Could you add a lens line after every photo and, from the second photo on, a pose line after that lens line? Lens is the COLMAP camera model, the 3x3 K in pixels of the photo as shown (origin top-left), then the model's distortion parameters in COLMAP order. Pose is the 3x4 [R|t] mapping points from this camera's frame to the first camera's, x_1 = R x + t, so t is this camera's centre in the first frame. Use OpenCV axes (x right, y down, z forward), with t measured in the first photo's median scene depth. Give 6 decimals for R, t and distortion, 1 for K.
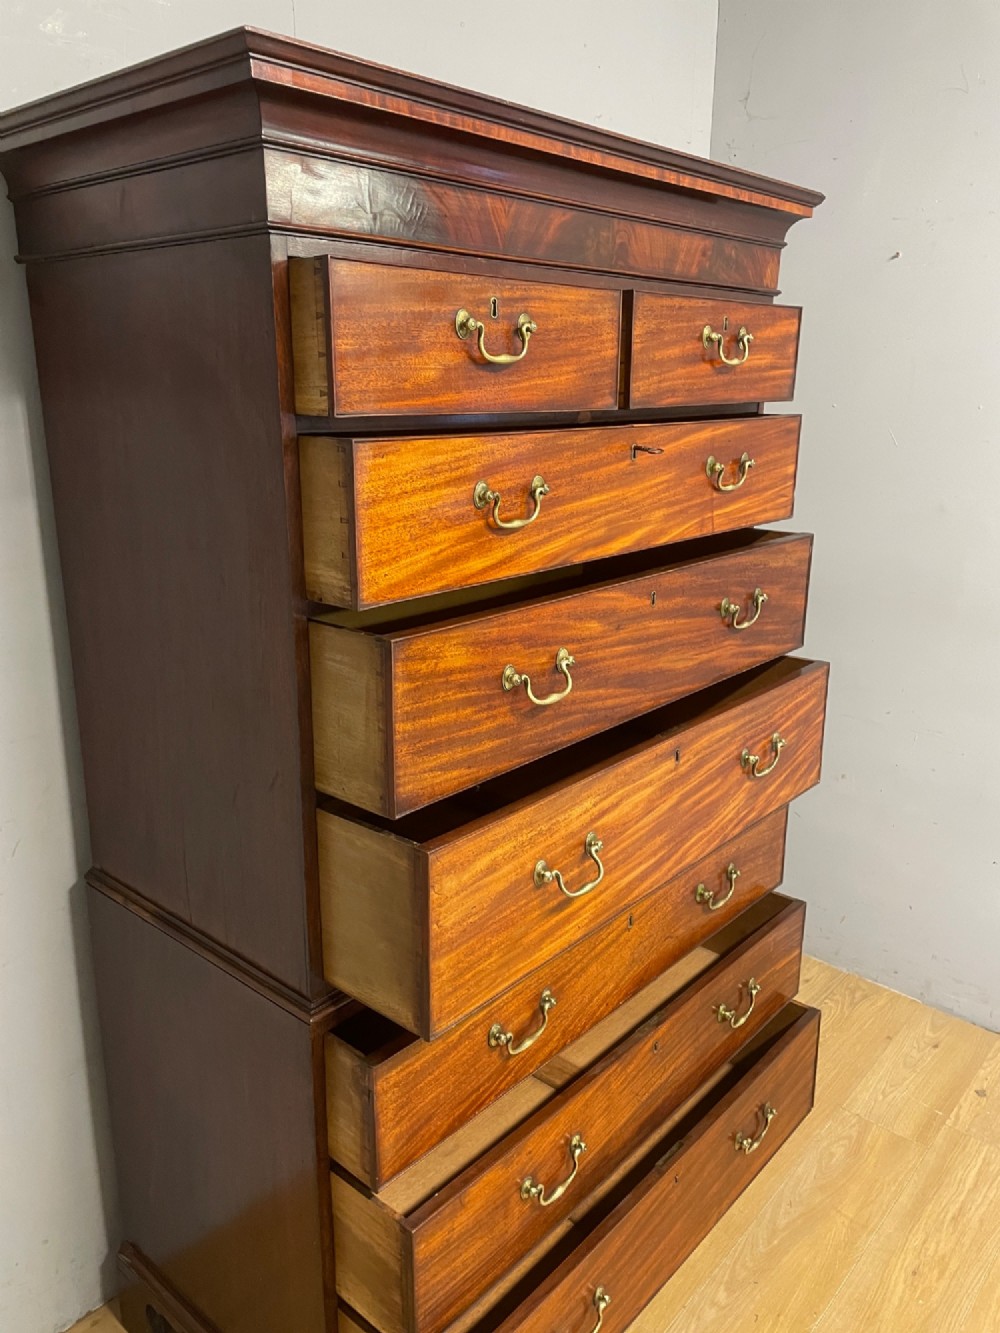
lens RADIAL K [[1002.8, 0, 502.5], [0, 1002.8, 670.1], [0, 0, 1]] dist [0.109076, -0.120484]
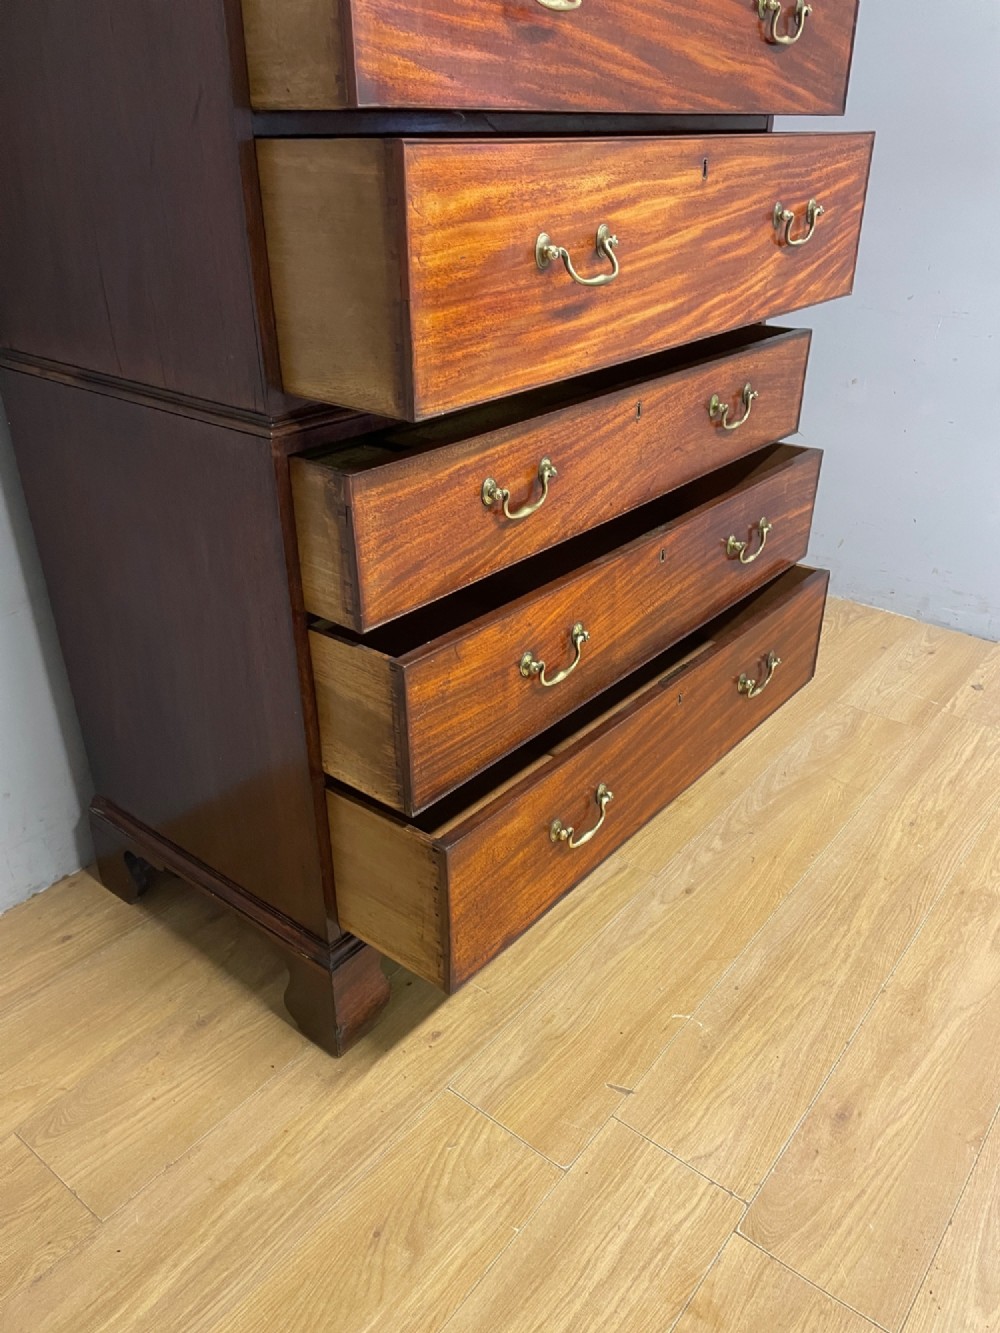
lens RADIAL K [[1002.8, 0, 502.5], [0, 1002.8, 670.1], [0, 0, 1]] dist [0.109076, -0.120484]
pose [[0.999276, -0.023664, 0.029787, -0.022783], [0.016902, 0.977631, 0.209648, 0.298569], [-0.034082, -0.208993, 0.977323, 0.113744]]
